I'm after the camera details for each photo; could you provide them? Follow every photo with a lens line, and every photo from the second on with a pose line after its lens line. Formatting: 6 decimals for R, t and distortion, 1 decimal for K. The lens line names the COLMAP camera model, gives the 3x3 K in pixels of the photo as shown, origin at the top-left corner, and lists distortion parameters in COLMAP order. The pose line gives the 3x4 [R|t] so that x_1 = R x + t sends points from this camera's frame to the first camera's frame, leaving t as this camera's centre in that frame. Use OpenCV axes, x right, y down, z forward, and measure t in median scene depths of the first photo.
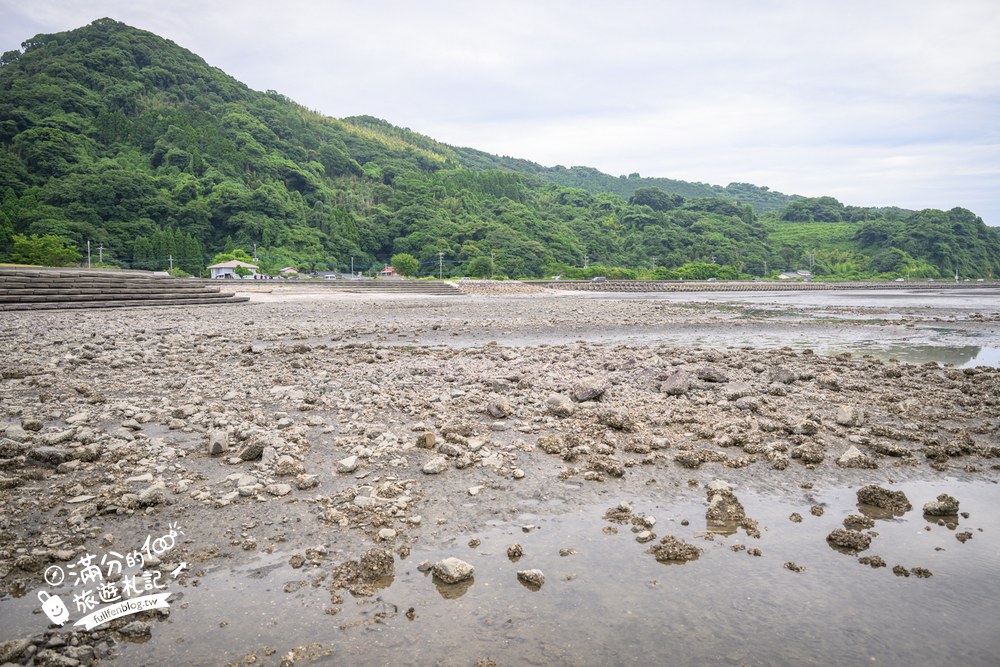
lens RADIAL K [[676.5, 0, 500.7], [0, 676.5, 334.6], [0, 0, 1]] dist [0.002031, 0.000111]
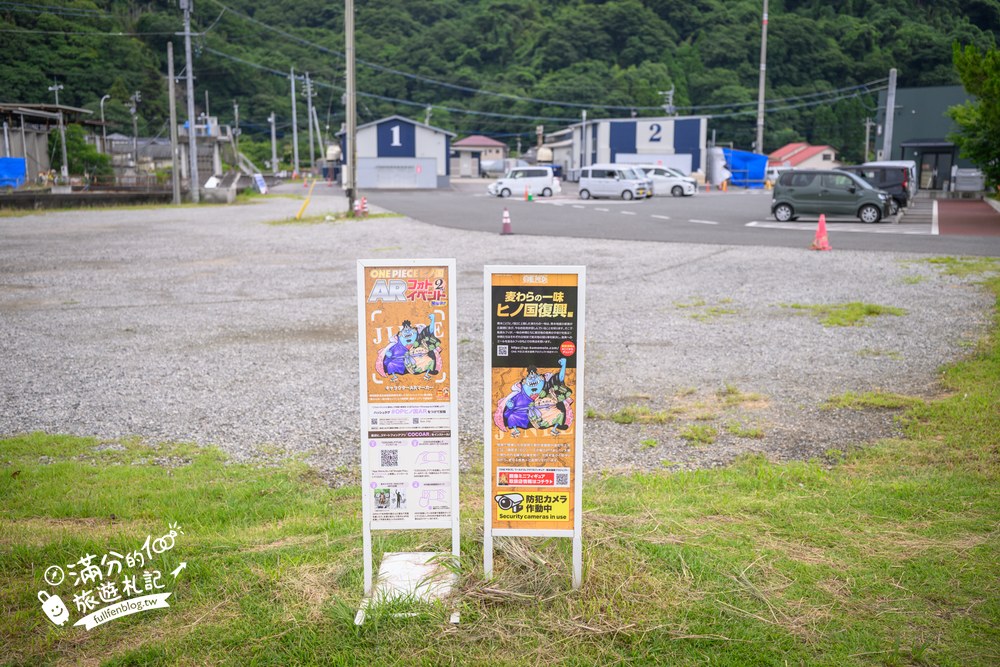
lens RADIAL K [[923.4, 0, 500.0], [0, 923.4, 333.5], [0, 0, 1]] dist [-0.000040, -0.004830]
pose [[0.878601, 0.094133, -0.468188, -0.269401], [-0.041020, 0.991633, 0.122399, -0.002375], [0.475792, -0.088335, 0.875111, -0.079654]]
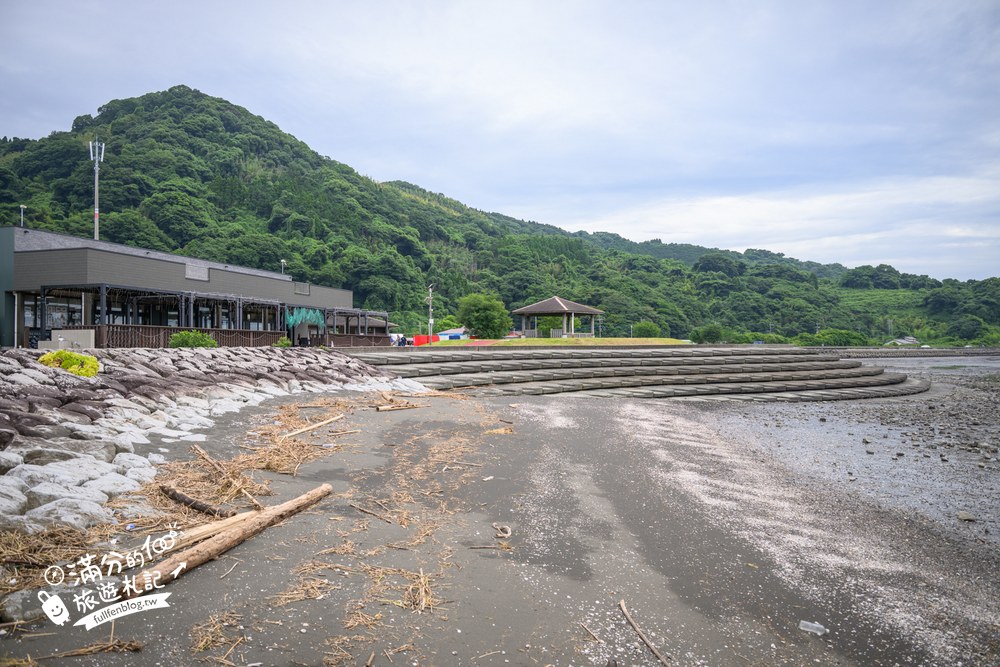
lens RADIAL K [[675.8, 0, 502.6], [0, 675.8, 343.9], [0, 0, 1]] dist [0.001337, 0.000301]
pose [[0.999439, 0.004650, 0.033178, -0.193715], [-0.002103, 0.997076, -0.076388, -0.004058], [-0.033436, 0.076276, 0.996526, -0.000622]]
